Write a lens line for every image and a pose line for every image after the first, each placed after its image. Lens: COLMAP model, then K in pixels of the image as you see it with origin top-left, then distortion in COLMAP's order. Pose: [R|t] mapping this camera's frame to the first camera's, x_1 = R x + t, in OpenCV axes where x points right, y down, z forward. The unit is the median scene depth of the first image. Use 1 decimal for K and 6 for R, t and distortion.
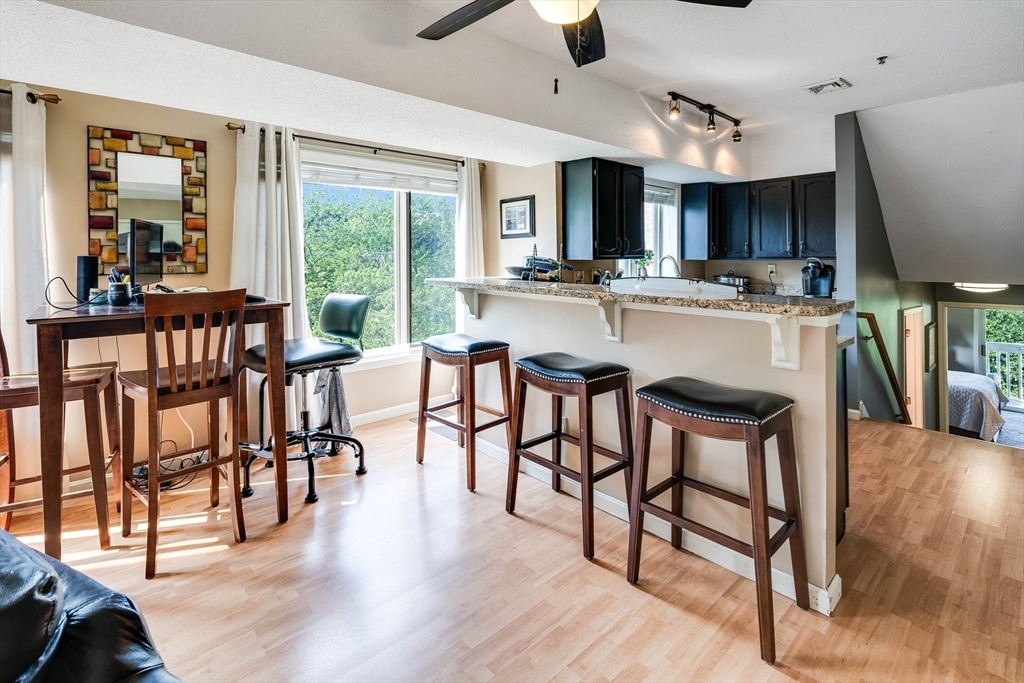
lens RADIAL K [[479.6, 0, 507.7], [0, 479.6, 255.5], [0, 0, 1]] dist [-0.001503, 0.000466]
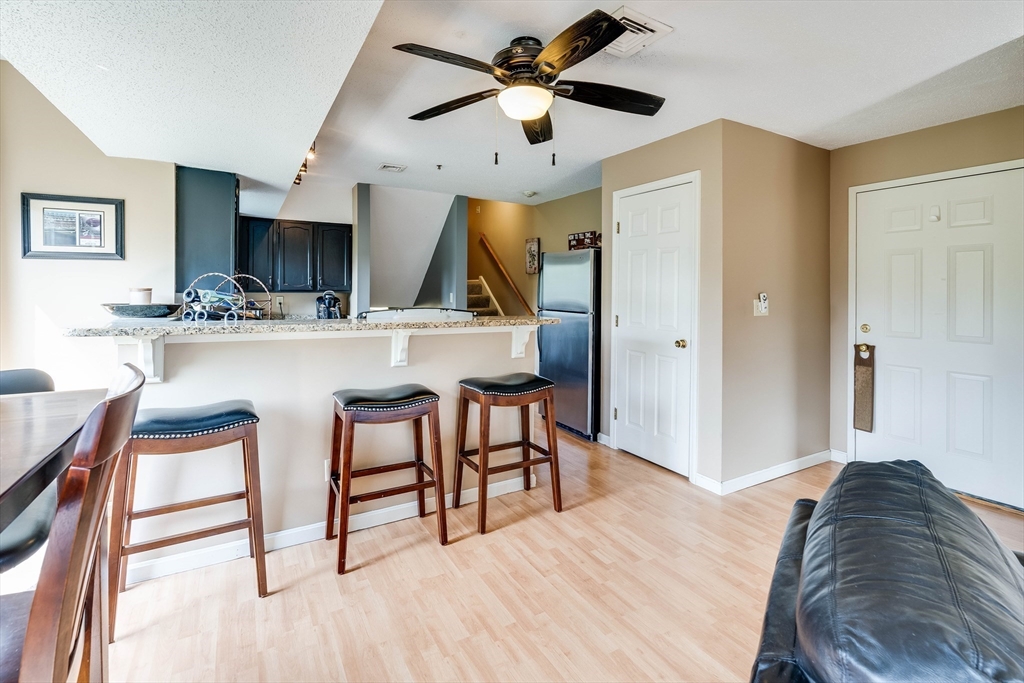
lens RADIAL K [[474.7, 0, 512.3], [0, 474.7, 284.6], [0, 0, 1]] dist [0.000711, -0.000076]
pose [[0.204293, 0.014141, 0.978808, -0.498199], [-0.011501, 0.999861, -0.012044, -0.001924], [-0.978842, -0.008797, 0.204427, 0.309402]]
